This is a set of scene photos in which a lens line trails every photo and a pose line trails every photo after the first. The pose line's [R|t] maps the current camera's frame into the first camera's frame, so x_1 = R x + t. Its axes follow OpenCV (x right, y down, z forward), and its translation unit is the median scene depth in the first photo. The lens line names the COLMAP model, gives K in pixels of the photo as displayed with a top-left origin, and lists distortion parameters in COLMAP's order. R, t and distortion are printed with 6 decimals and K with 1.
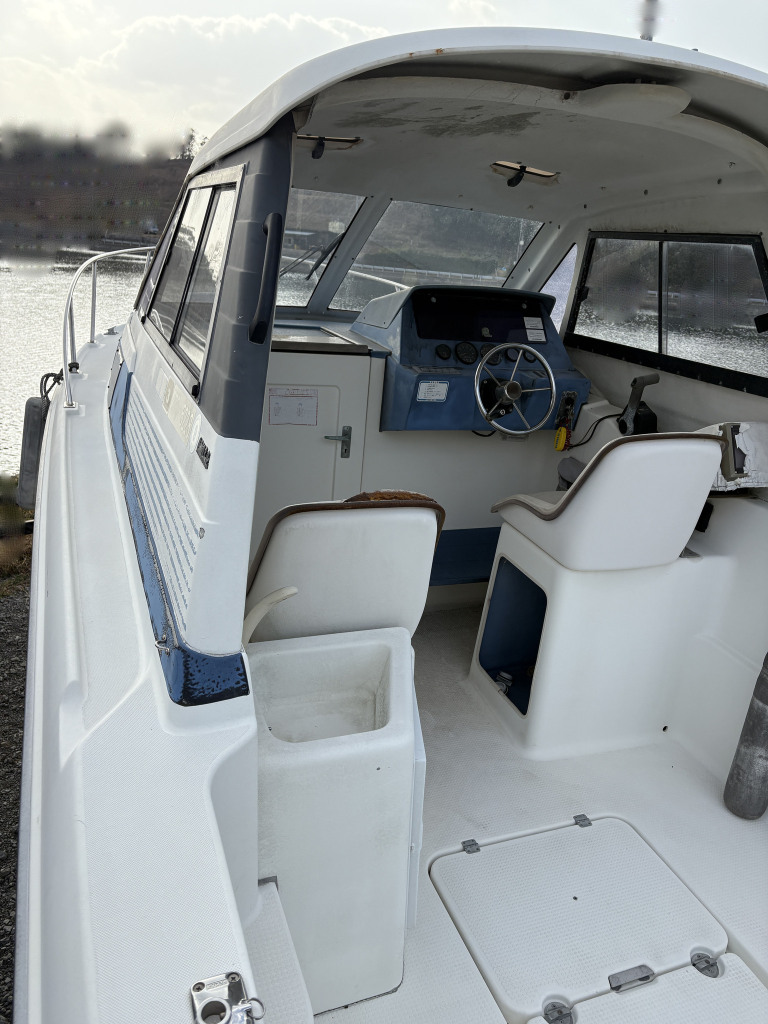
lens RADIAL K [[763.2, 0, 383.4], [0, 763.2, 513.5], [0, 0, 1]] dist [0.012107, 0.003172]
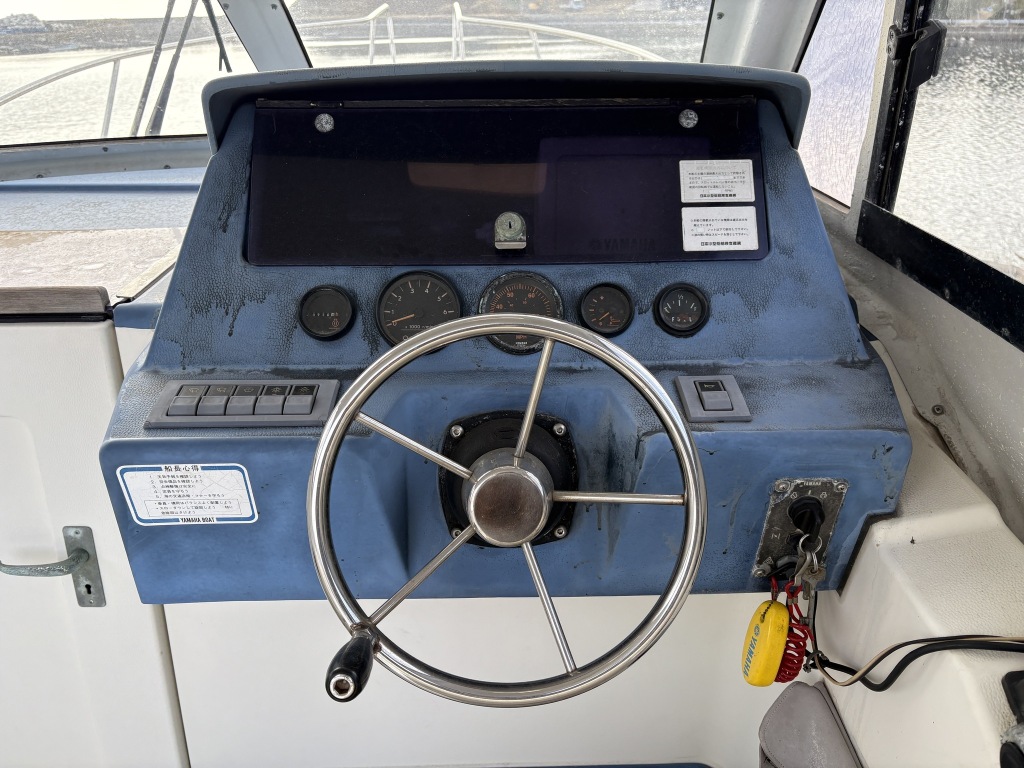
lens RADIAL K [[763.2, 0, 511.8], [0, 763.2, 383.6], [0, 0, 1]] dist [0.012107, 0.003172]
pose [[0.932762, 0.067989, -0.354022, 0.234517], [-0.029107, 0.993052, 0.114023, -0.210203], [0.359315, -0.096052, 0.928260, 0.724795]]
